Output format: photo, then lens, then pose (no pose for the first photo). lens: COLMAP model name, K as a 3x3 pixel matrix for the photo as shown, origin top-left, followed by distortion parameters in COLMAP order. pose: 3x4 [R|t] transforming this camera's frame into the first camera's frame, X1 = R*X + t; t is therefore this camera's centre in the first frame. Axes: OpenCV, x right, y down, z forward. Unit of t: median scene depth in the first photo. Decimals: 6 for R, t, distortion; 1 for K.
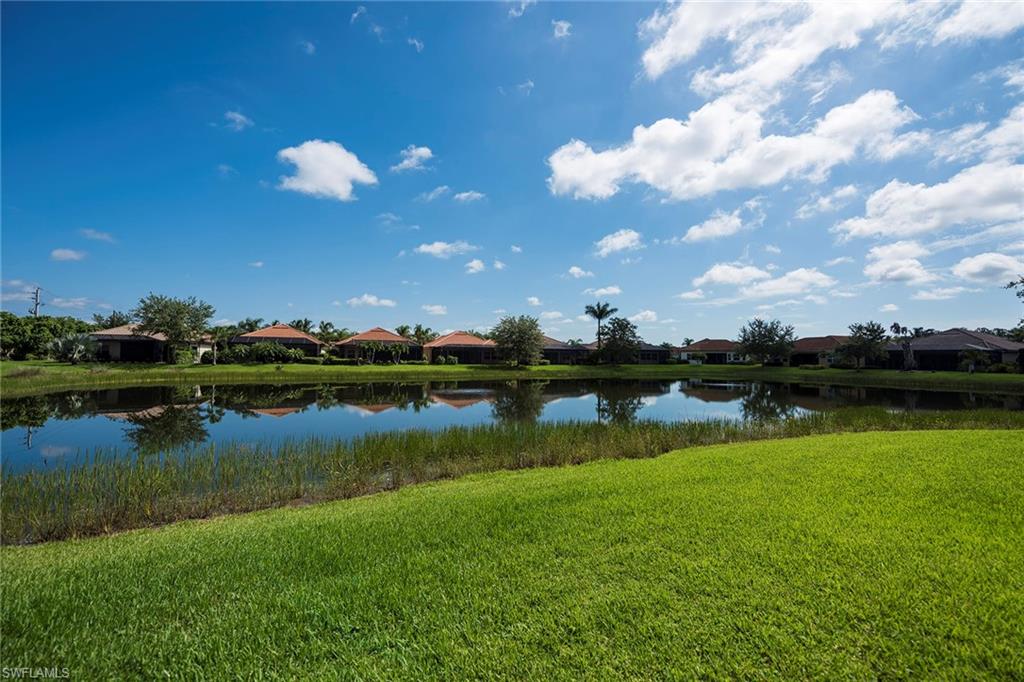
lens RADIAL K [[412.4, 0, 512.0], [0, 412.4, 341.0], [0, 0, 1]] dist [0.019209, 0.000014]
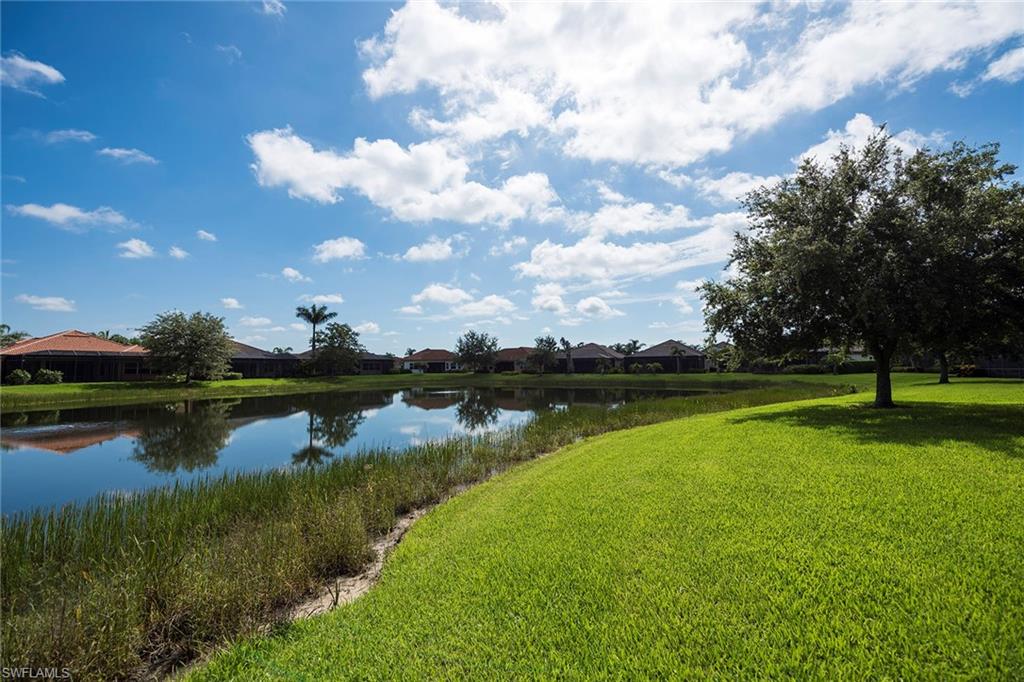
lens RADIAL K [[402.7, 0, 512.4], [0, 402.7, 346.2], [0, 0, 1]] dist [0.014878, -0.000125]
pose [[0.790732, 0.017804, 0.611903, 0.013667], [-0.007835, 0.999789, -0.018965, 0.003791], [-0.612112, 0.010202, 0.790705, 0.047872]]
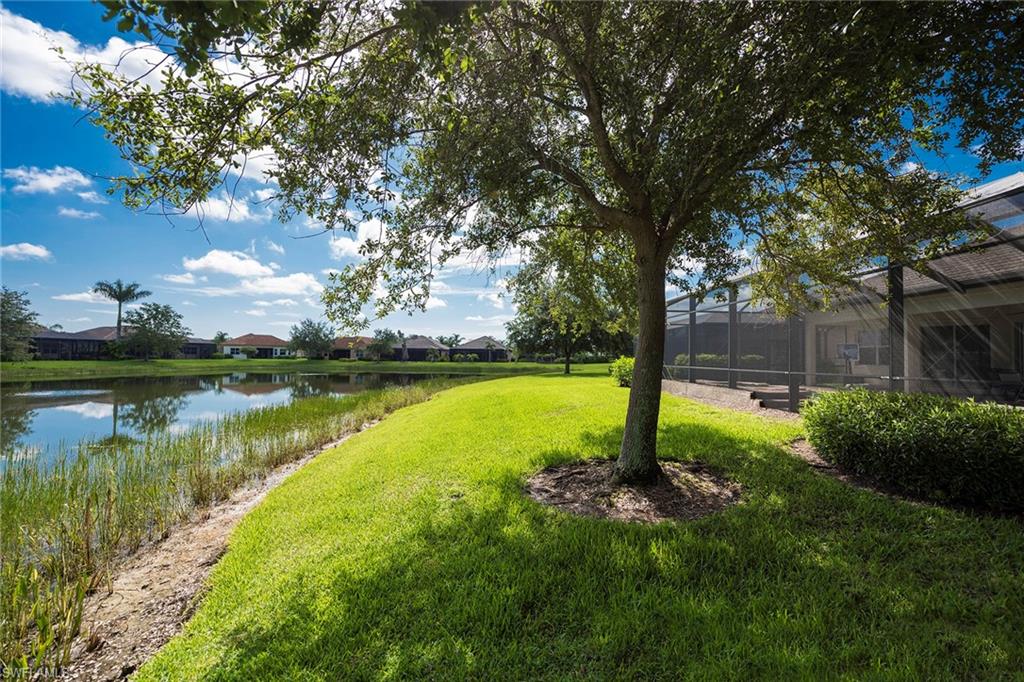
lens RADIAL K [[412.4, 0, 512.0], [0, 412.4, 341.0], [0, 0, 1]] dist [0.019209, 0.000014]
pose [[0.451407, 0.034577, 0.891648, -0.095739], [-0.044582, 0.998875, -0.016165, 0.000771], [-0.891204, -0.032454, 0.452441, -0.015114]]
